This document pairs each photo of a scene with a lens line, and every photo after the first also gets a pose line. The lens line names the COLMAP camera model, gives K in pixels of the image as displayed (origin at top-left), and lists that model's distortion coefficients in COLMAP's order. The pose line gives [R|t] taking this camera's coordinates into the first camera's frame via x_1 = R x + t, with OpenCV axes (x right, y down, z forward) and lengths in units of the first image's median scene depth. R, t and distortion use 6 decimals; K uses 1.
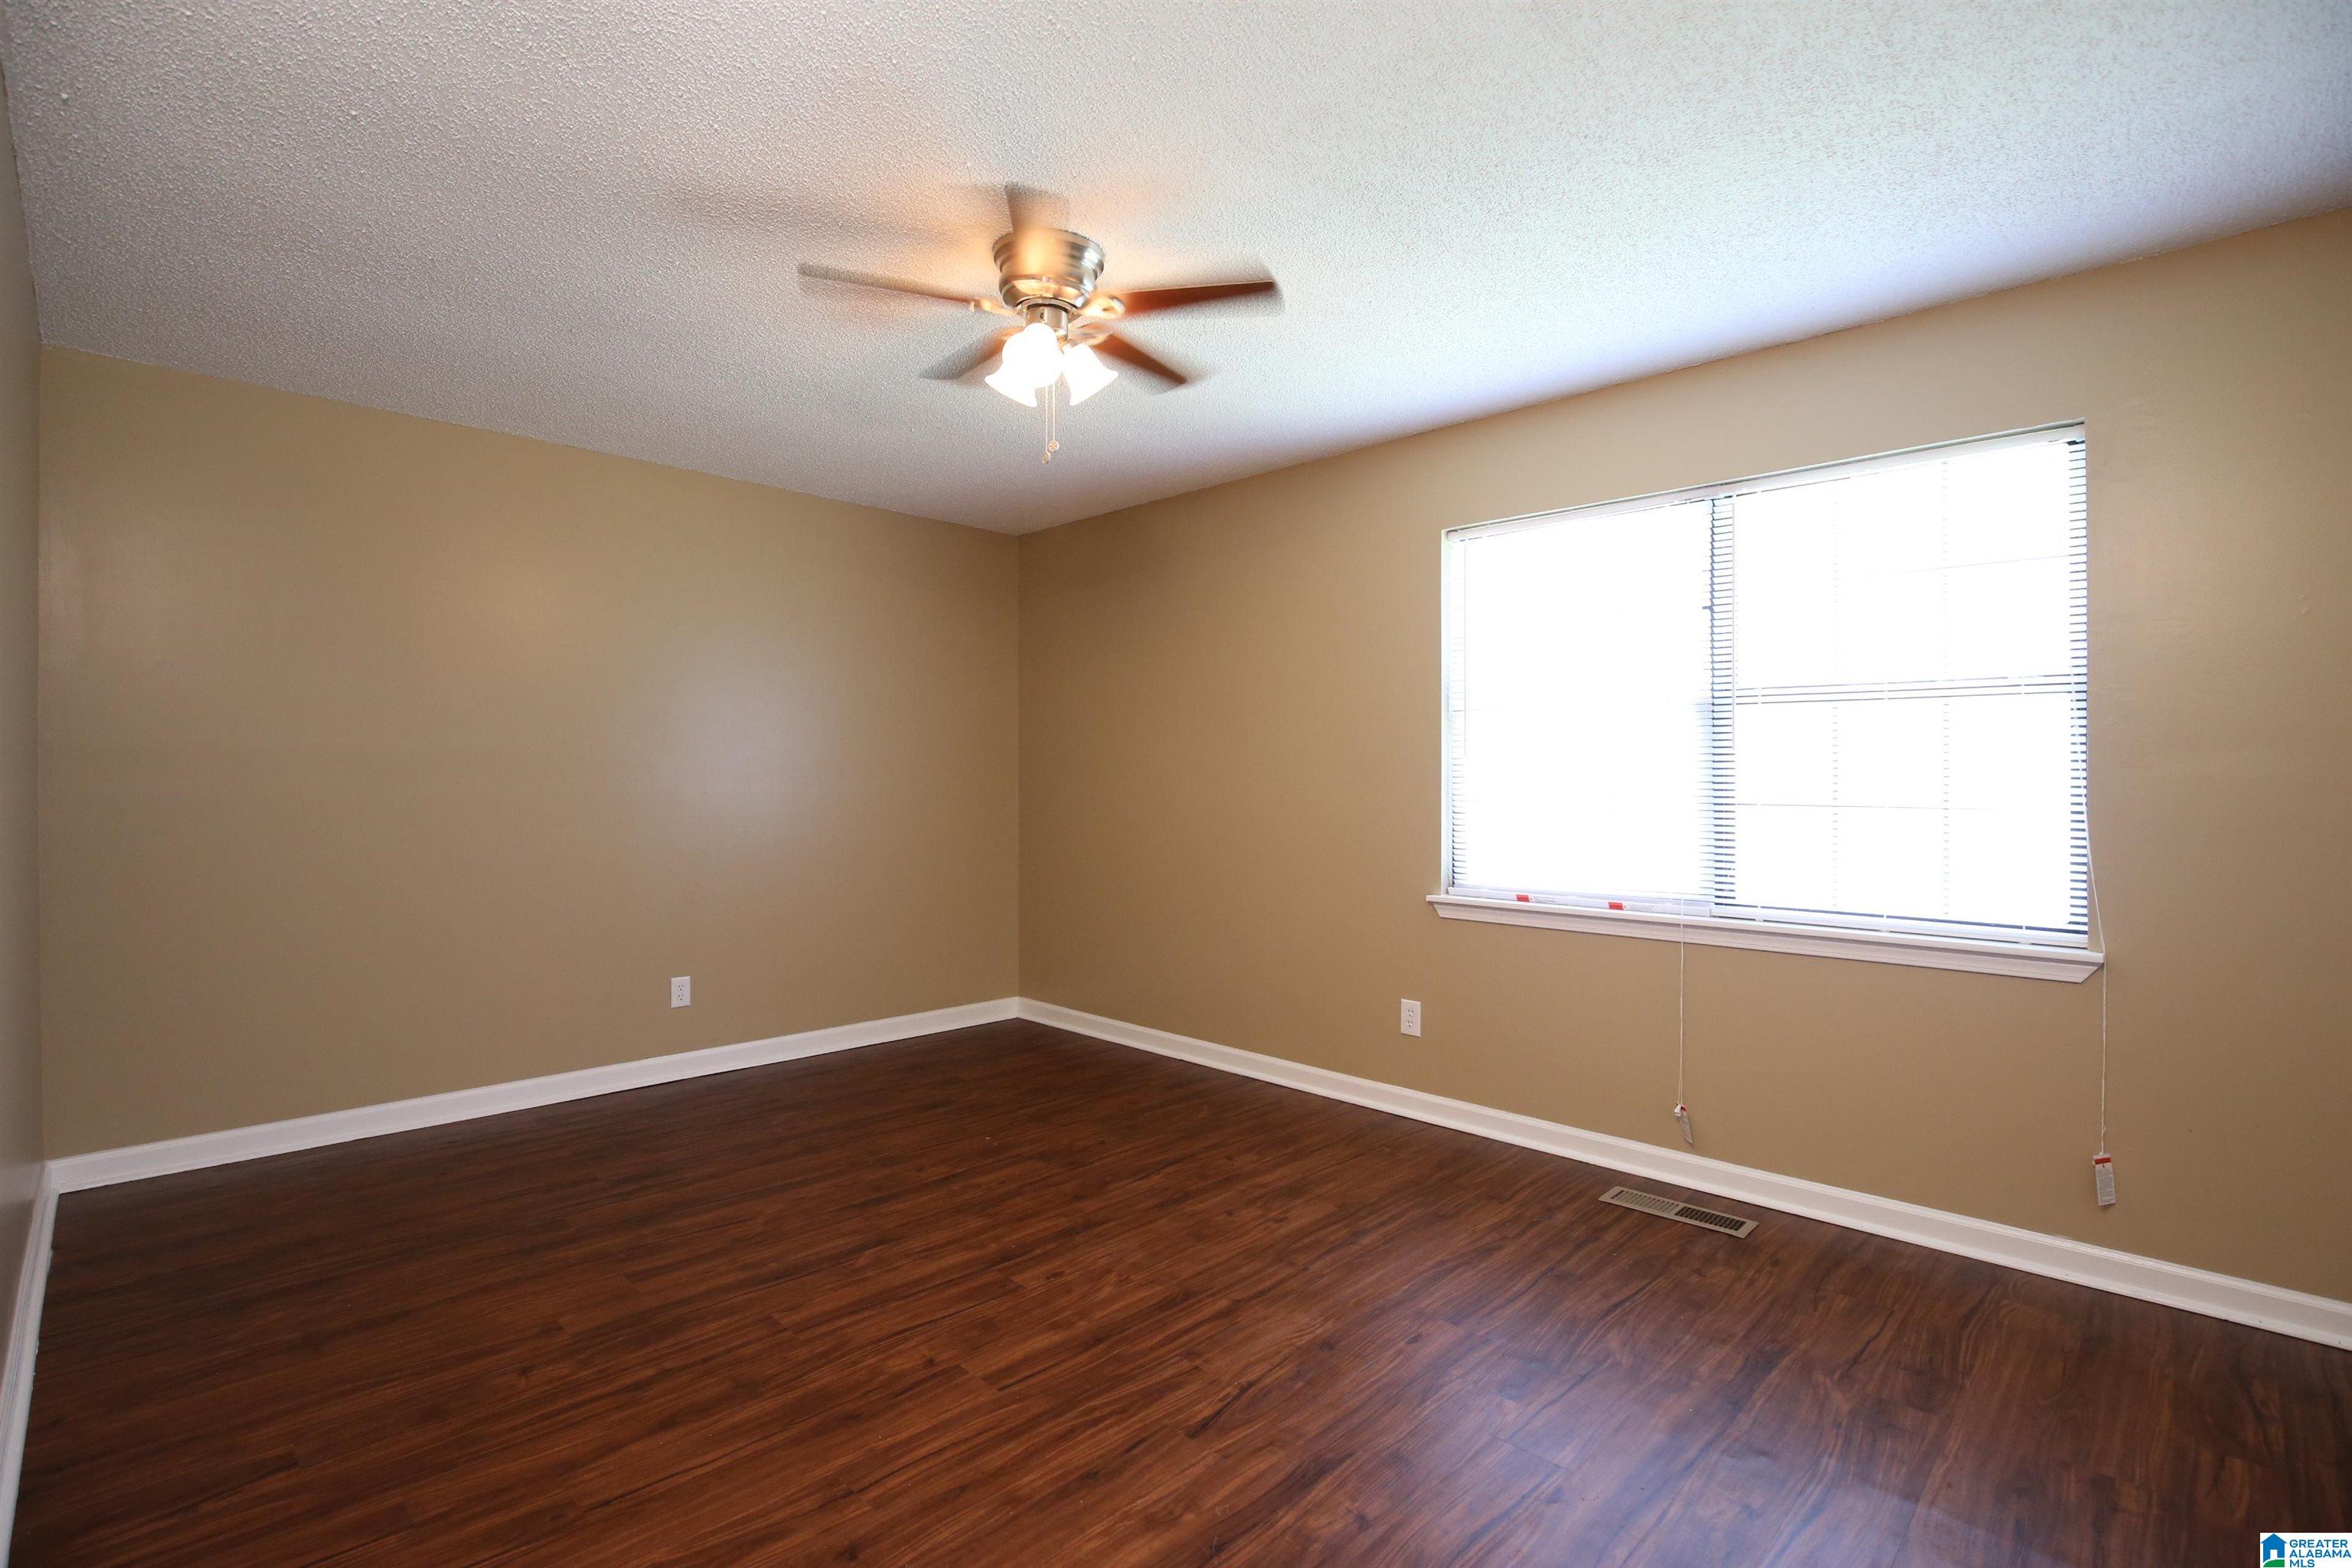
lens RADIAL K [[1084.5, 0, 1176.0], [0, 1084.5, 784.0], [0, 0, 1]] dist [-0.024640, 0.000471]
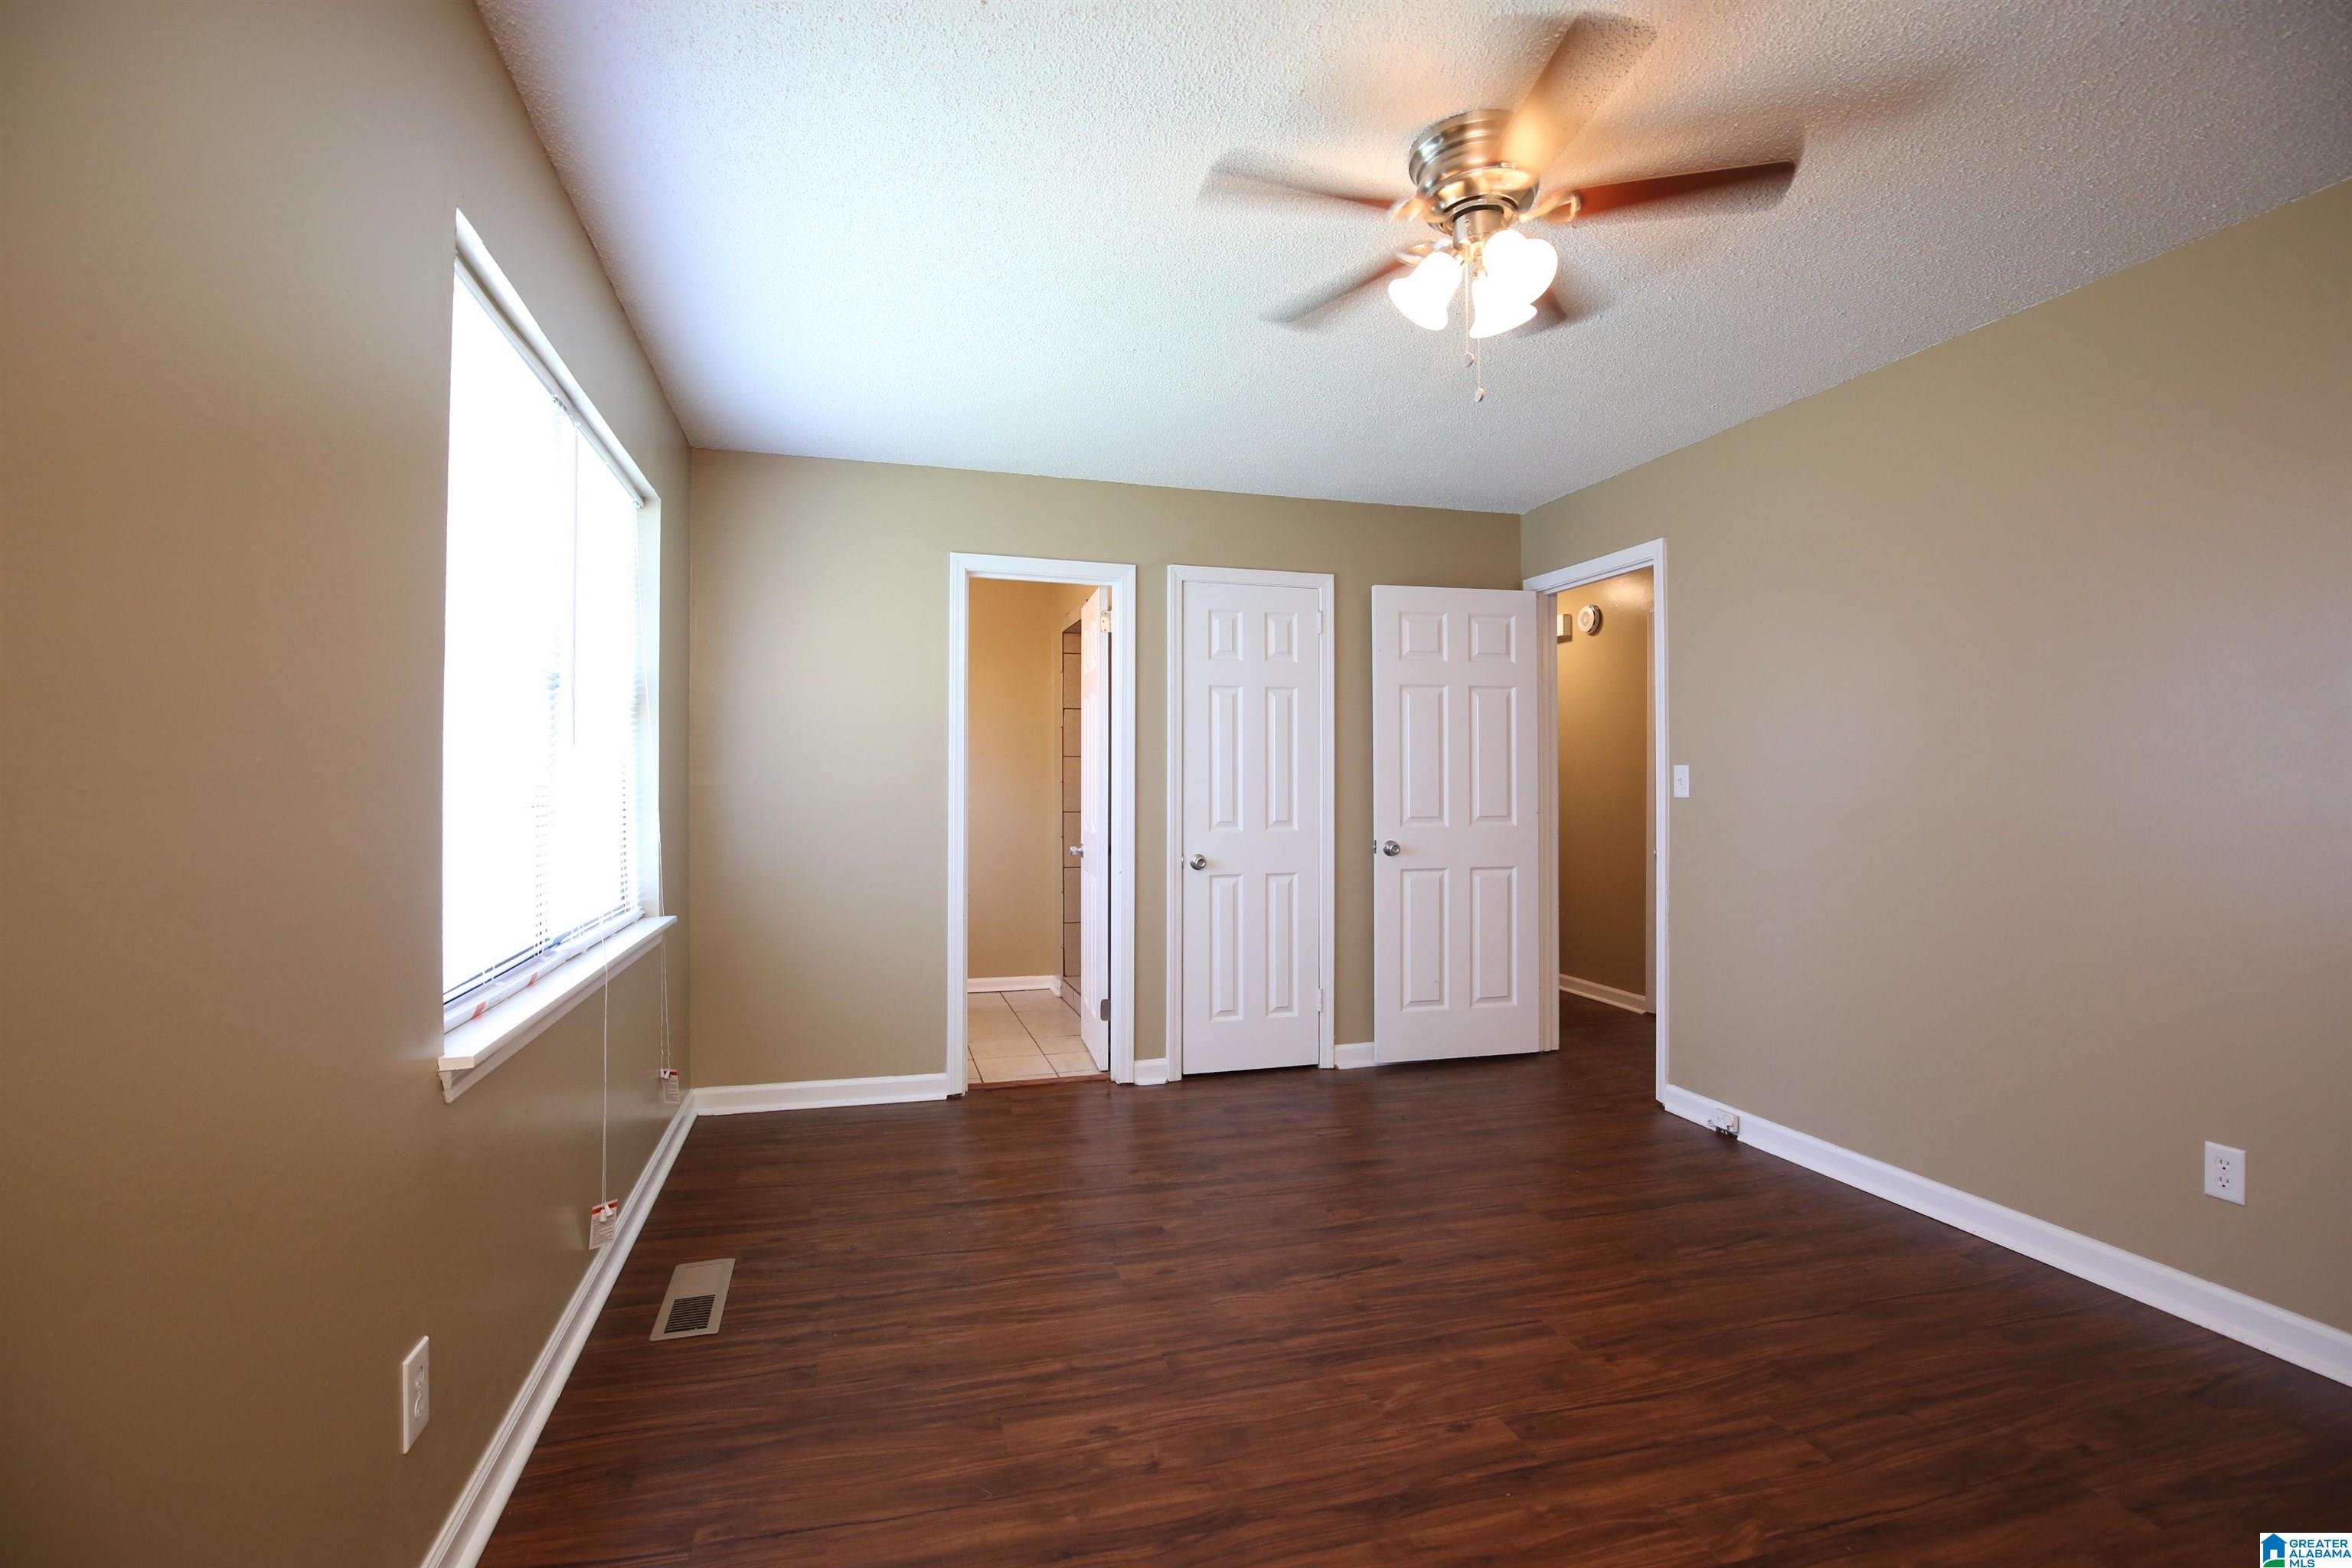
lens RADIAL K [[1084.5, 0, 1176.0], [0, 1084.5, 784.0], [0, 0, 1]] dist [-0.024640, 0.000471]
pose [[-0.873395, -0.002128, 0.487008, -0.322363], [-0.001365, 0.999997, 0.001921, -0.007361], [-0.487011, 0.001013, -0.873395, 1.849852]]
